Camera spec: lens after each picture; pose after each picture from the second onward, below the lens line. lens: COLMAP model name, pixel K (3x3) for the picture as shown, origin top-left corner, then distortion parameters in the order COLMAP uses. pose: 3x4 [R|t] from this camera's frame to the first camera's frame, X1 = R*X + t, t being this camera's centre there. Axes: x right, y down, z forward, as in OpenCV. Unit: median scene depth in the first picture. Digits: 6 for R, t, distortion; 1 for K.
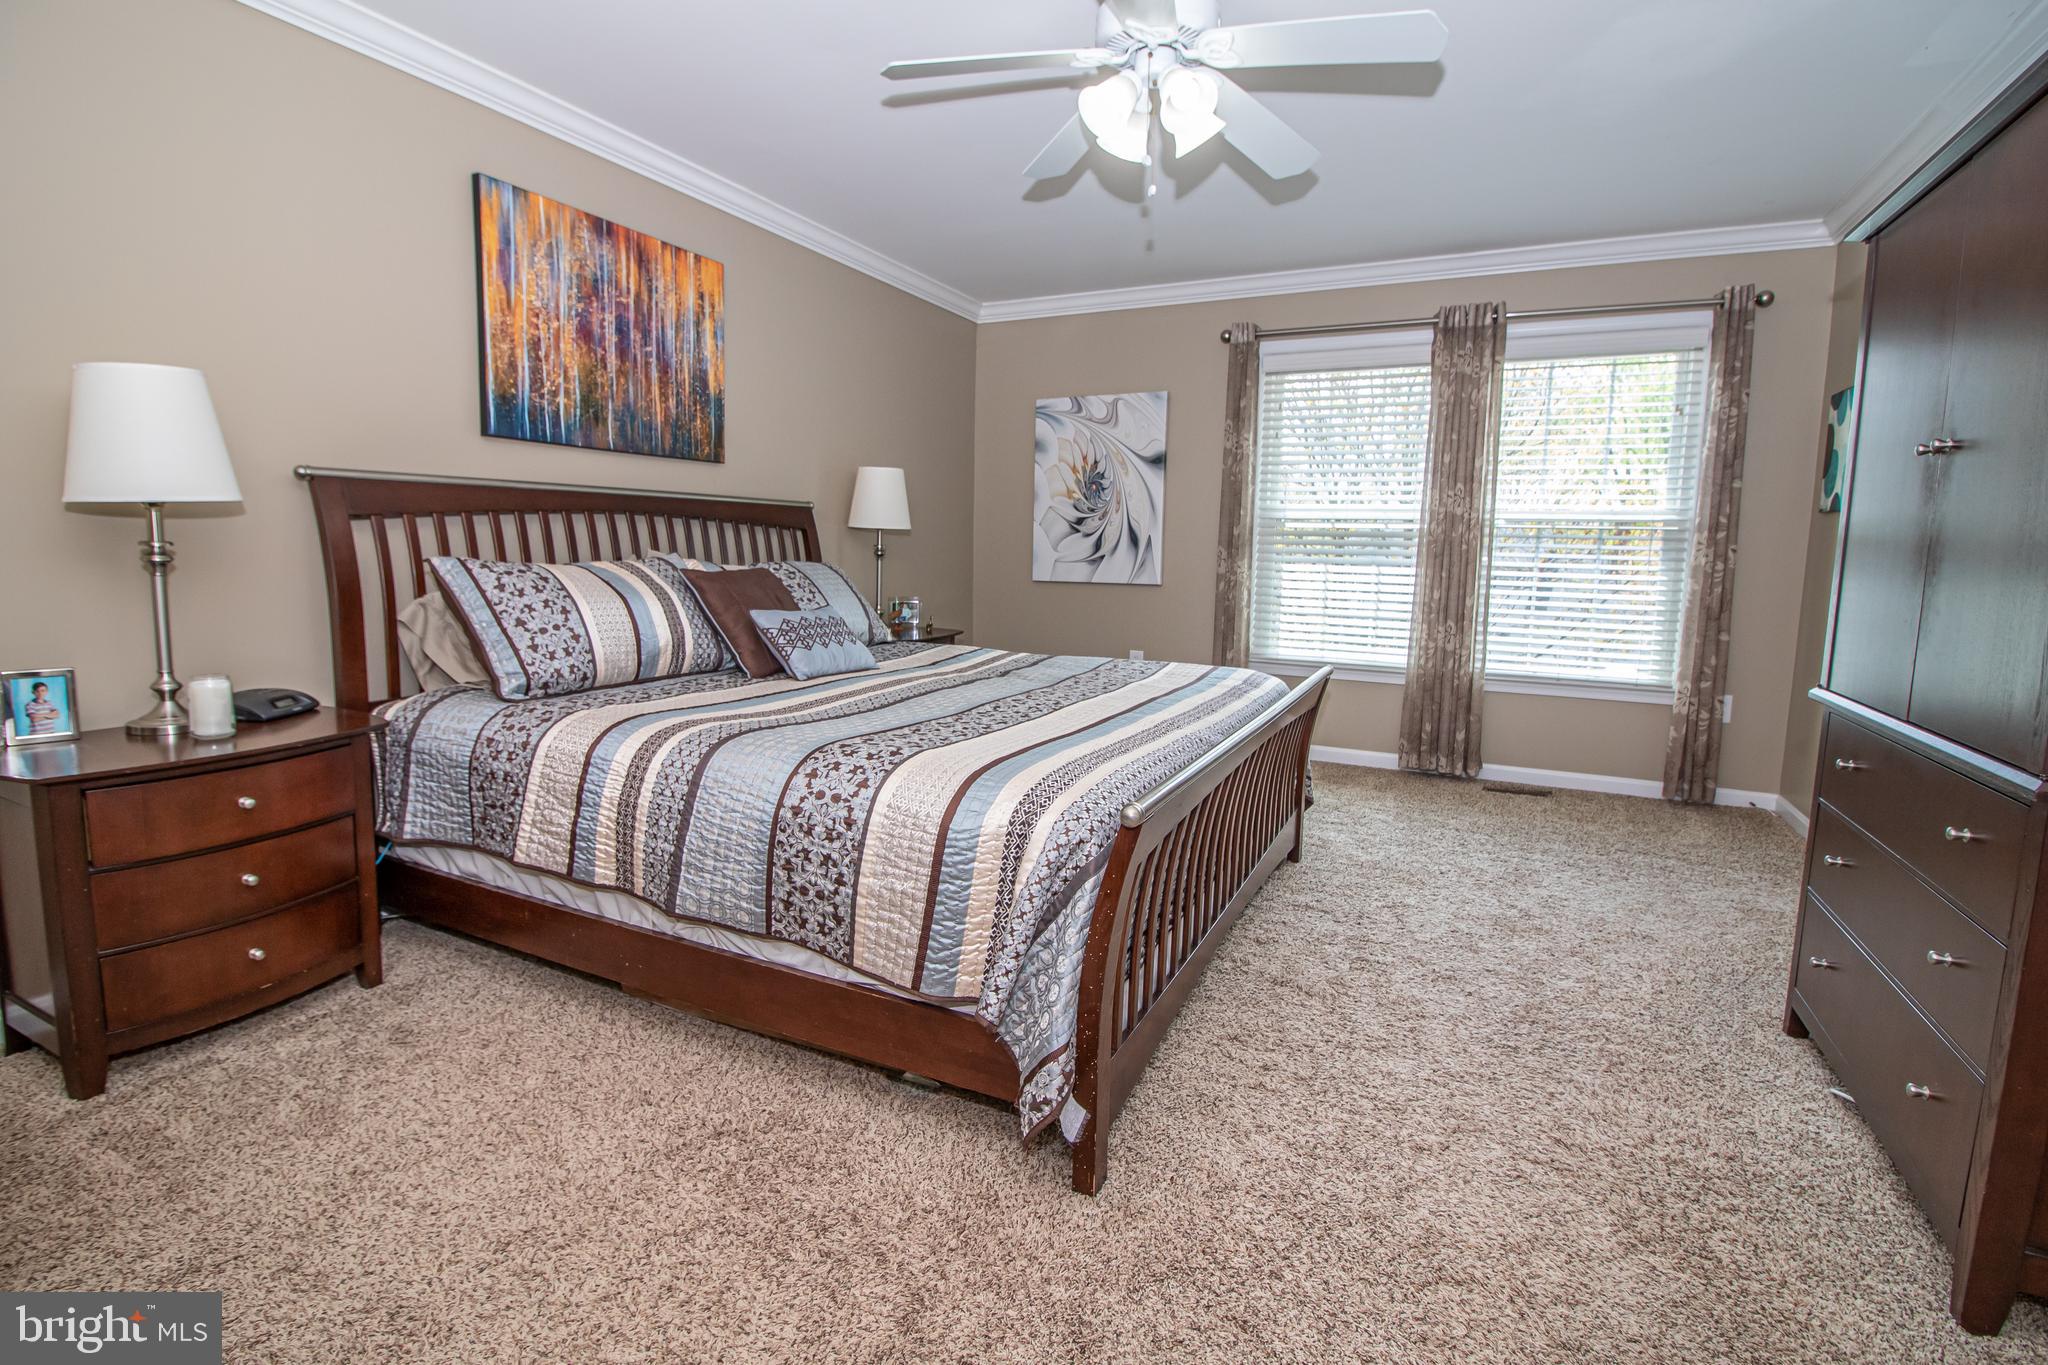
lens RADIAL K [[956.3, 0, 1029.4], [0, 956.3, 670.2], [0, 0, 1]] dist [0.000039, -0.015954]
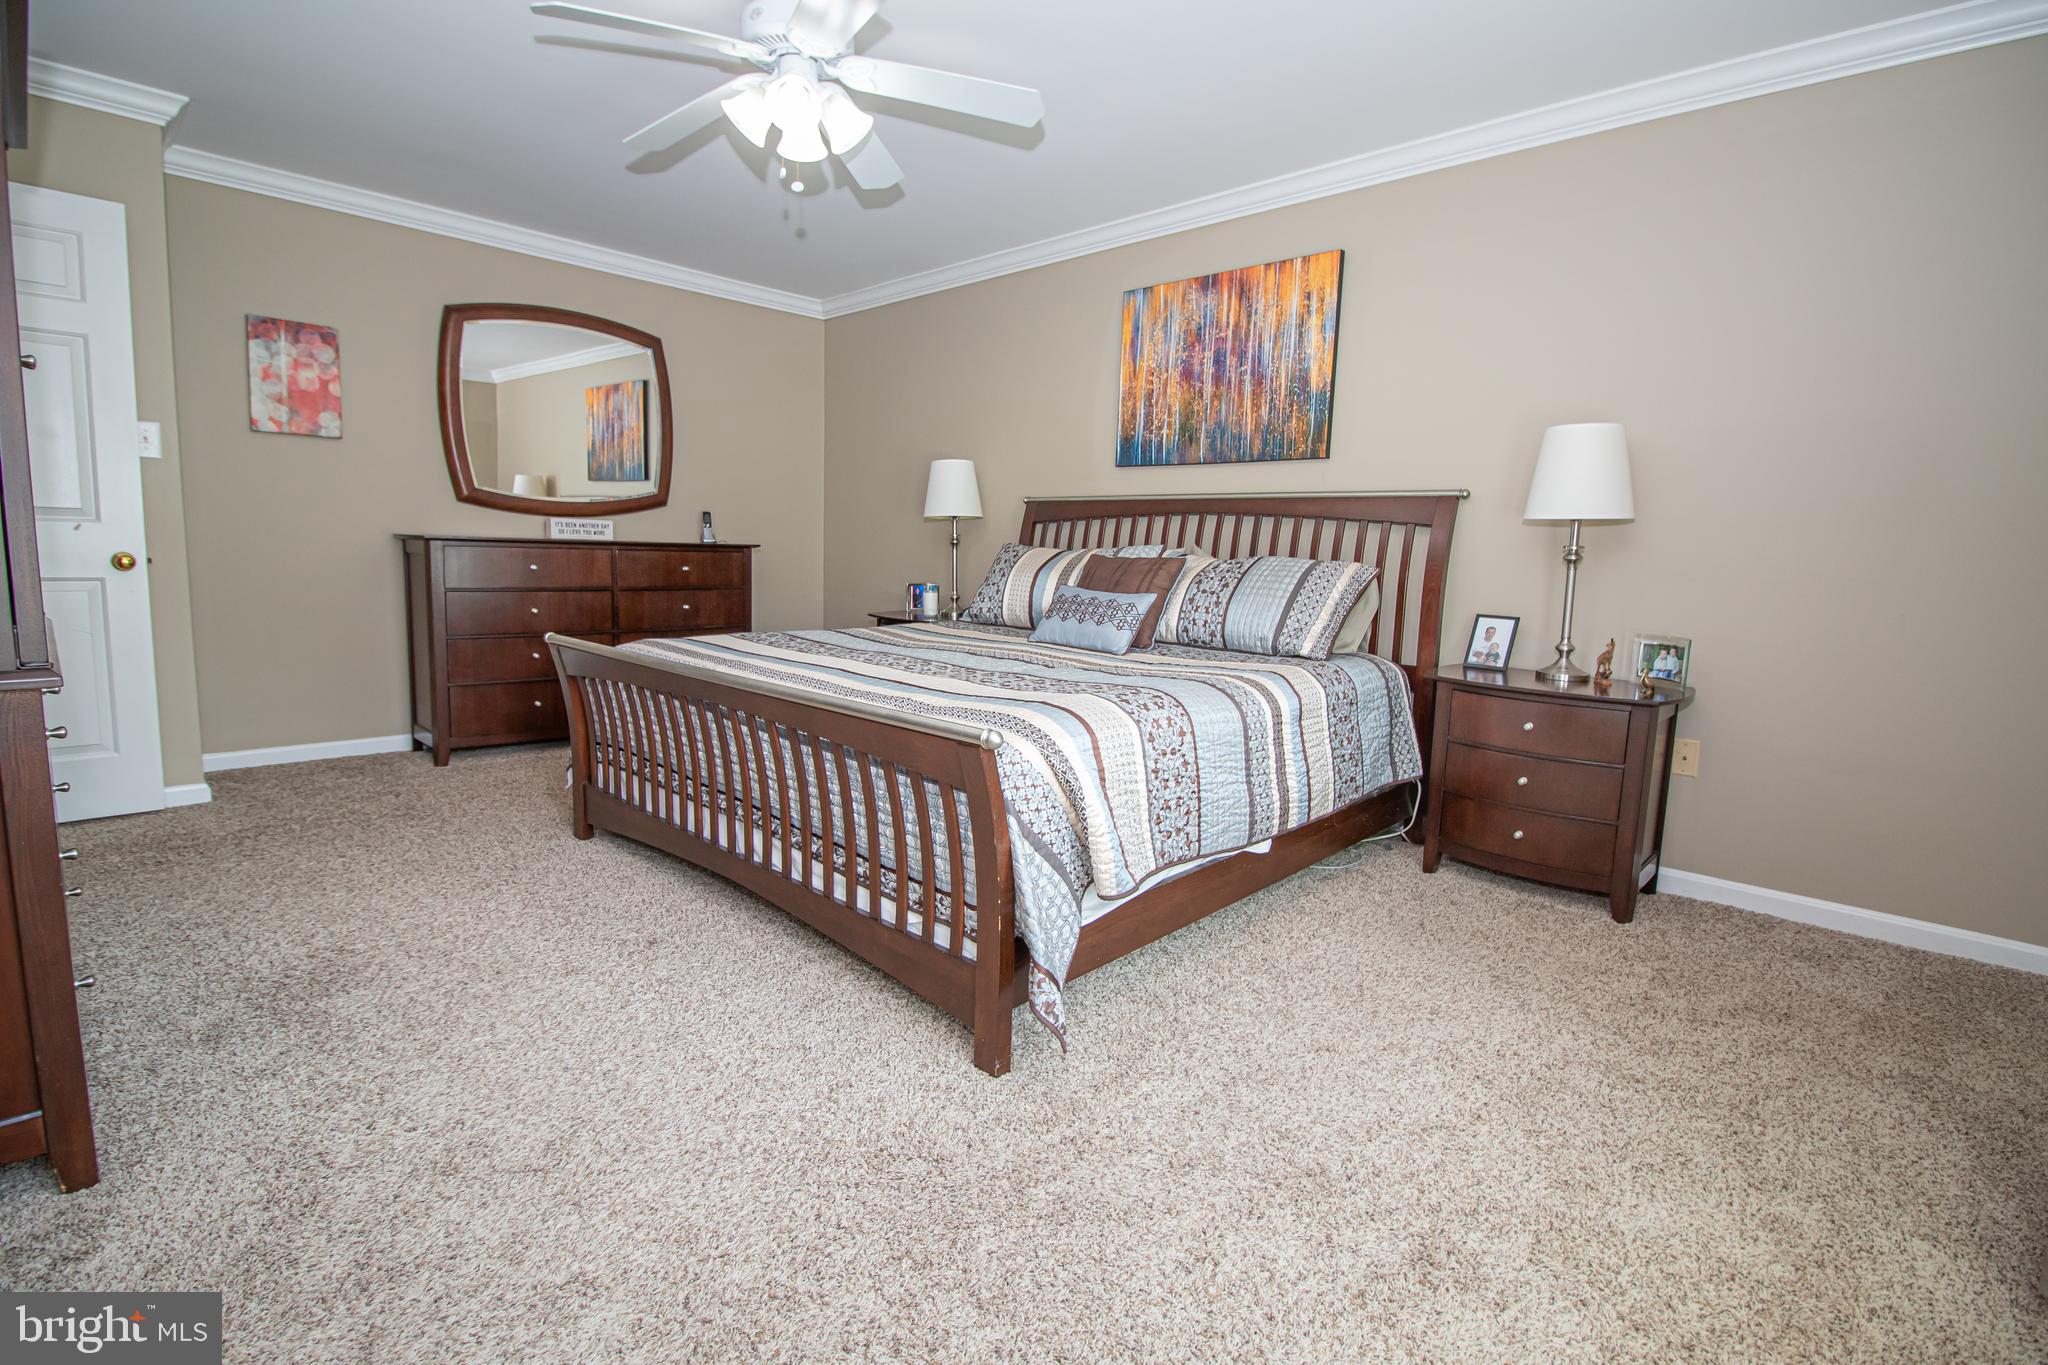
lens RADIAL K [[956.3, 0, 1029.4], [0, 956.3, 670.2], [0, 0, 1]] dist [0.000039, -0.015954]
pose [[-0.308055, 0.105125, -0.945542, 0.815162], [-0.153083, 0.975448, 0.158324, -0.132058], [0.938972, 0.193519, -0.284399, 1.192277]]
